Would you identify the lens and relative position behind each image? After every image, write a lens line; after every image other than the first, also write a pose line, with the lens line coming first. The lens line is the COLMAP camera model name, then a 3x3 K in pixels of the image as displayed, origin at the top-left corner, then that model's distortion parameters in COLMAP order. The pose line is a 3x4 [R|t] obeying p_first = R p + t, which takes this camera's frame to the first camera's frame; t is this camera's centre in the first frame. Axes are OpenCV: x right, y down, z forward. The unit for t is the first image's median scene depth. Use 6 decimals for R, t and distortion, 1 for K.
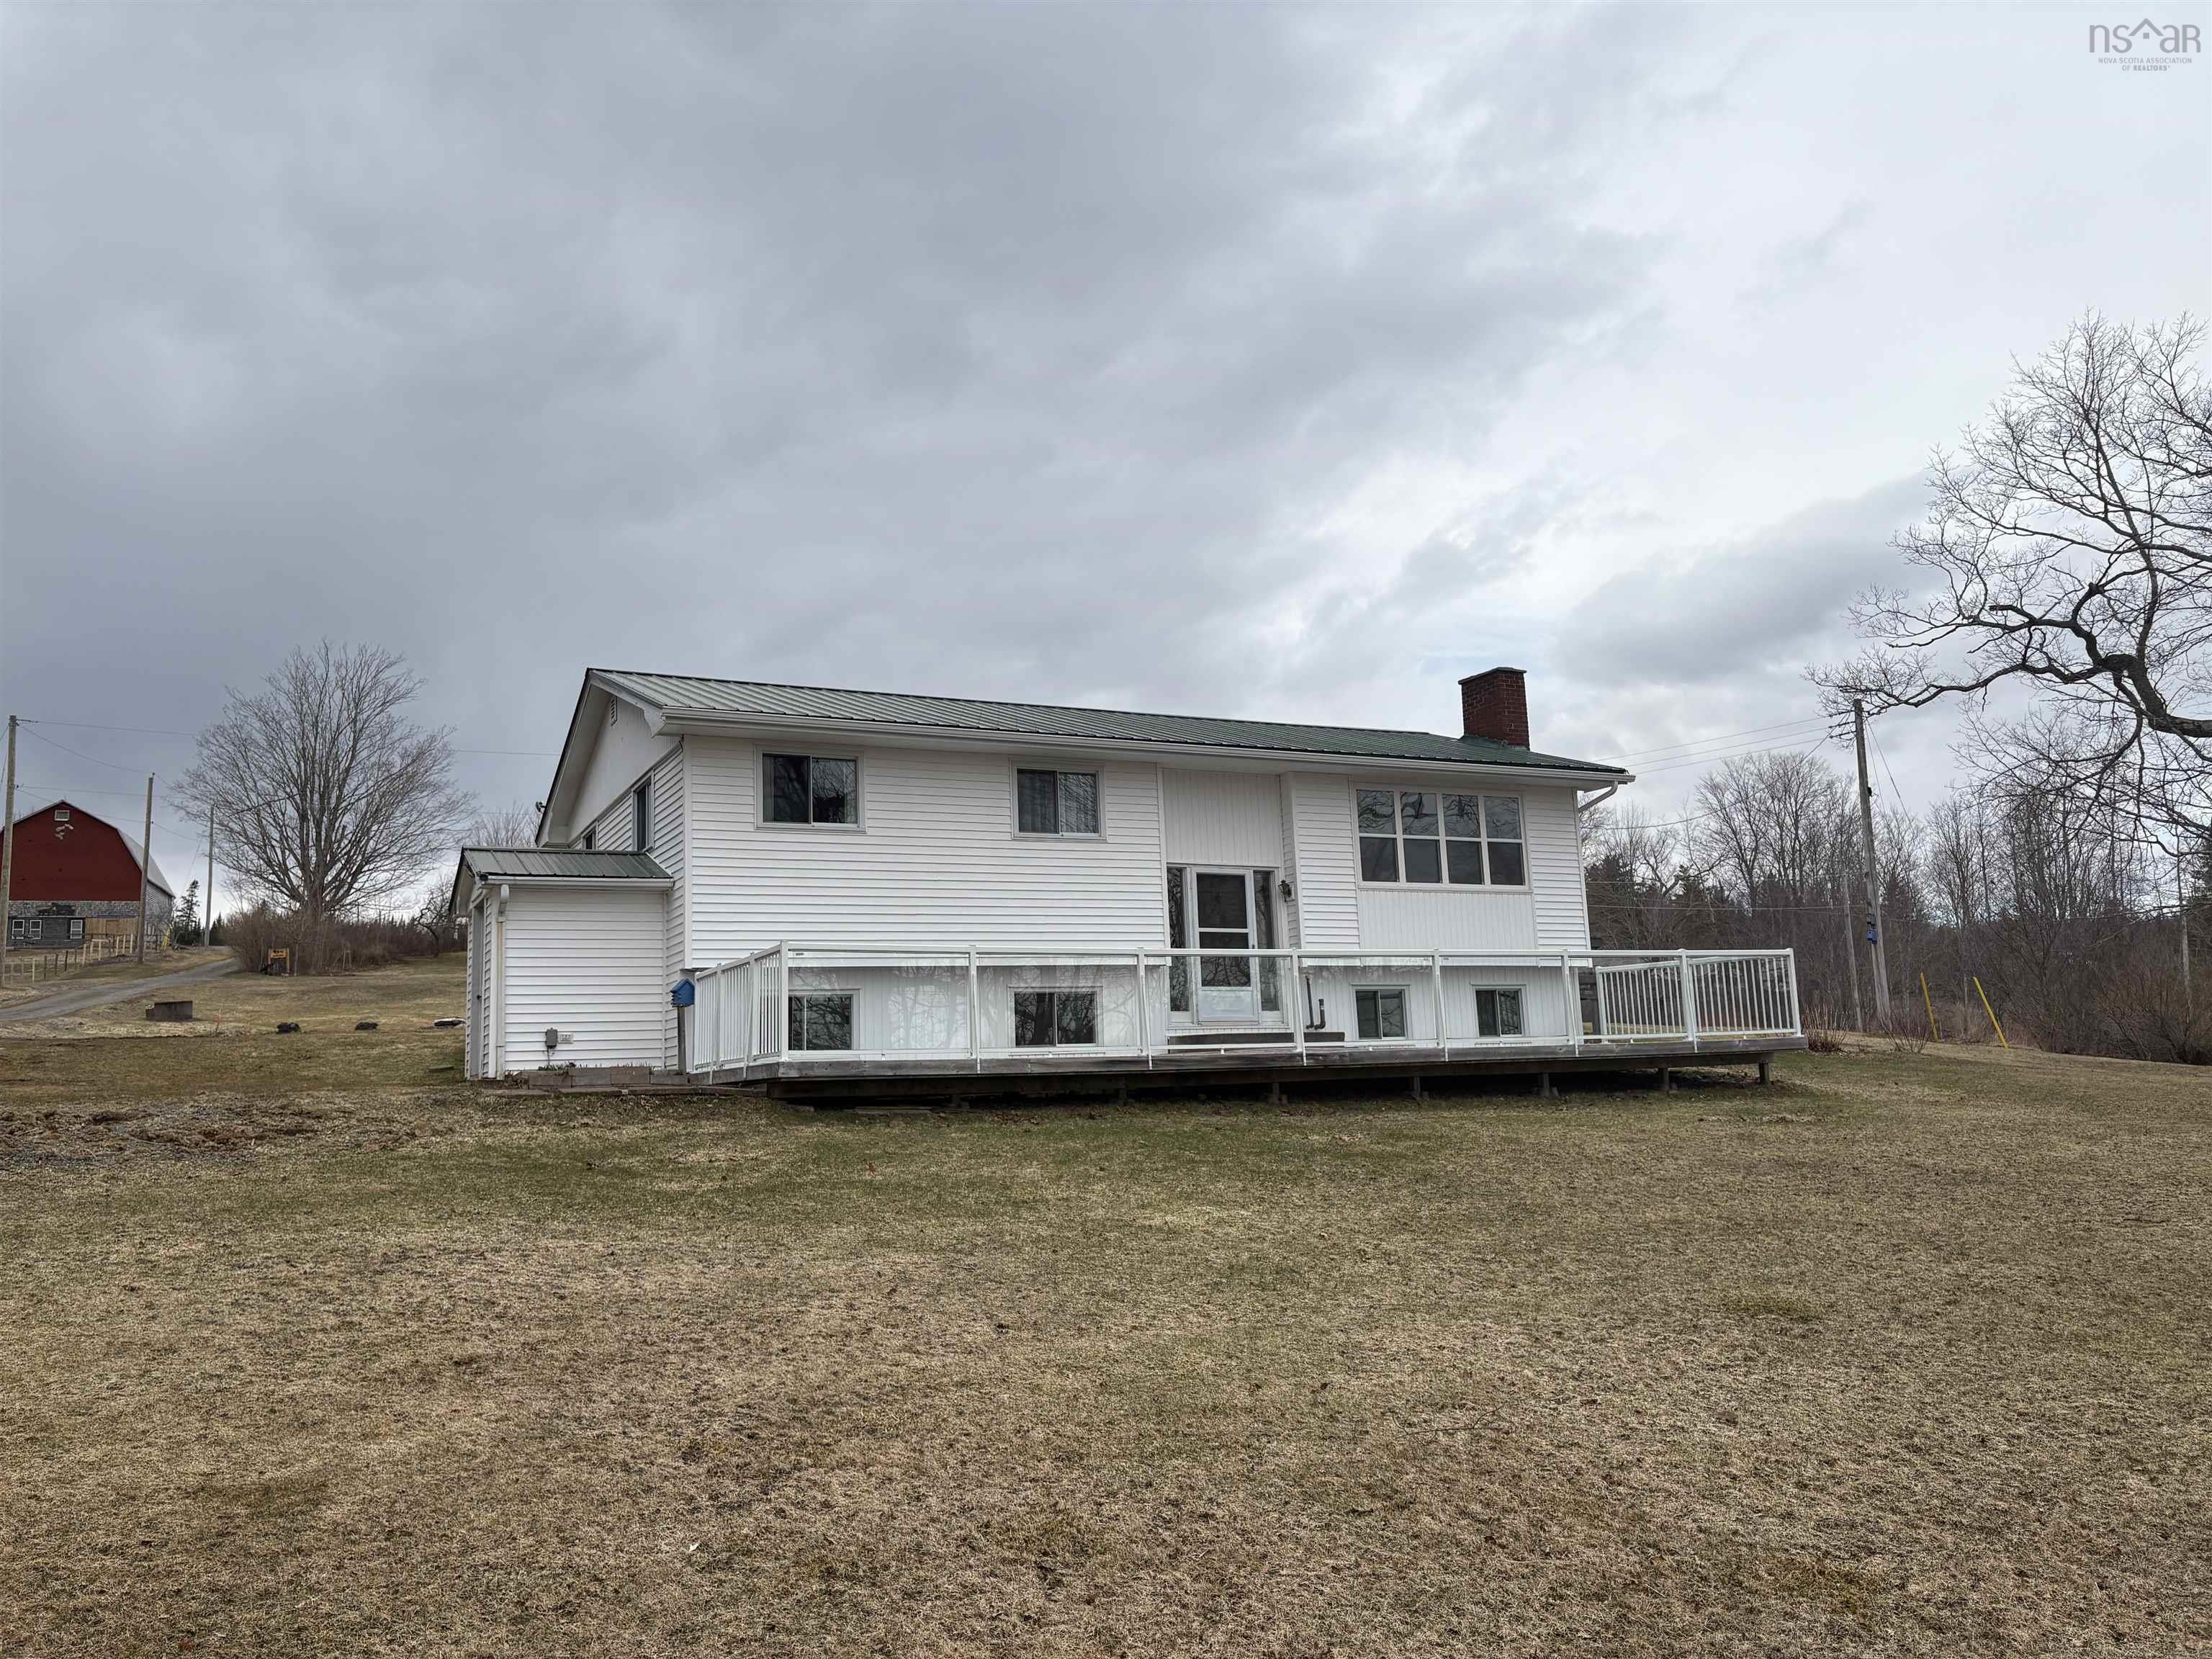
lens RADIAL K [[1667.4, 0, 1108.4], [0, 1667.4, 835.3], [0, 0, 1]] dist [0.055035, -0.018499]
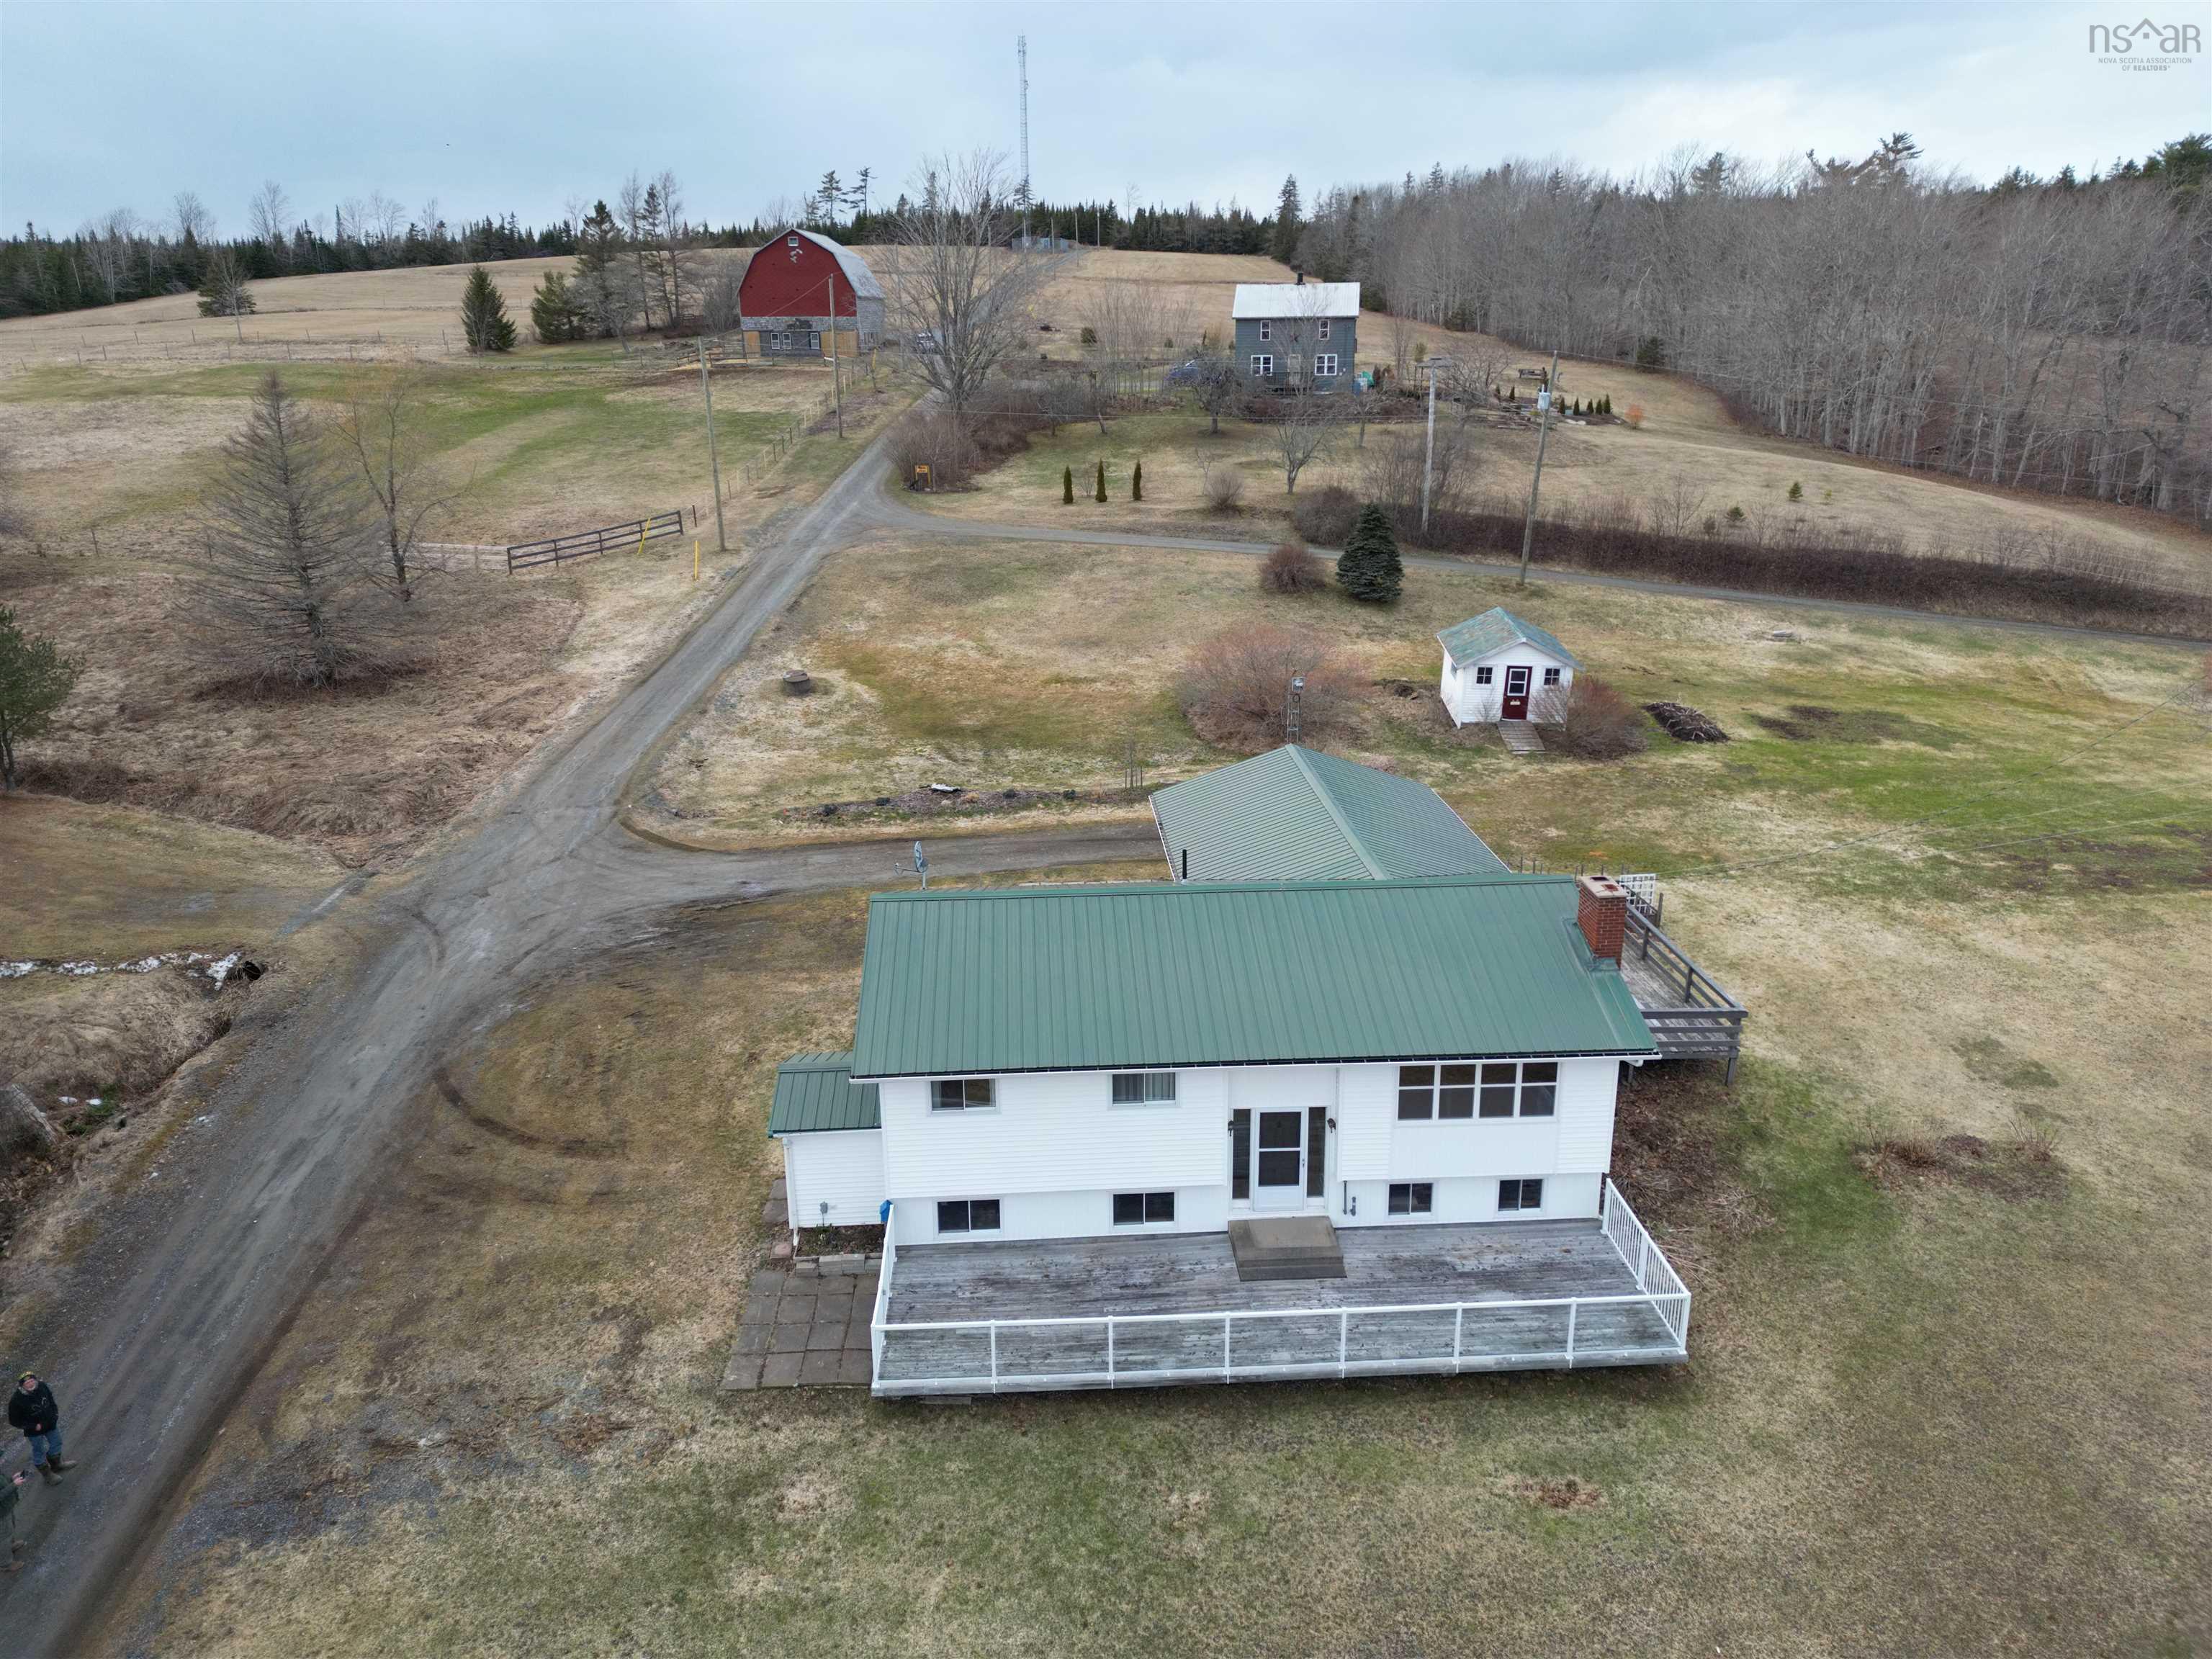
lens RADIAL K [[1552.7, 0, 1111.6], [0, 1552.7, 828.7], [0, 0, 1]] dist [0.014095, -0.001800]
pose [[0.919443, 0.147671, -0.364442, 0.353170], [0.031496, 0.896172, 0.442588, -0.717905], [0.391960, -0.418412, 0.819328, 0.007480]]
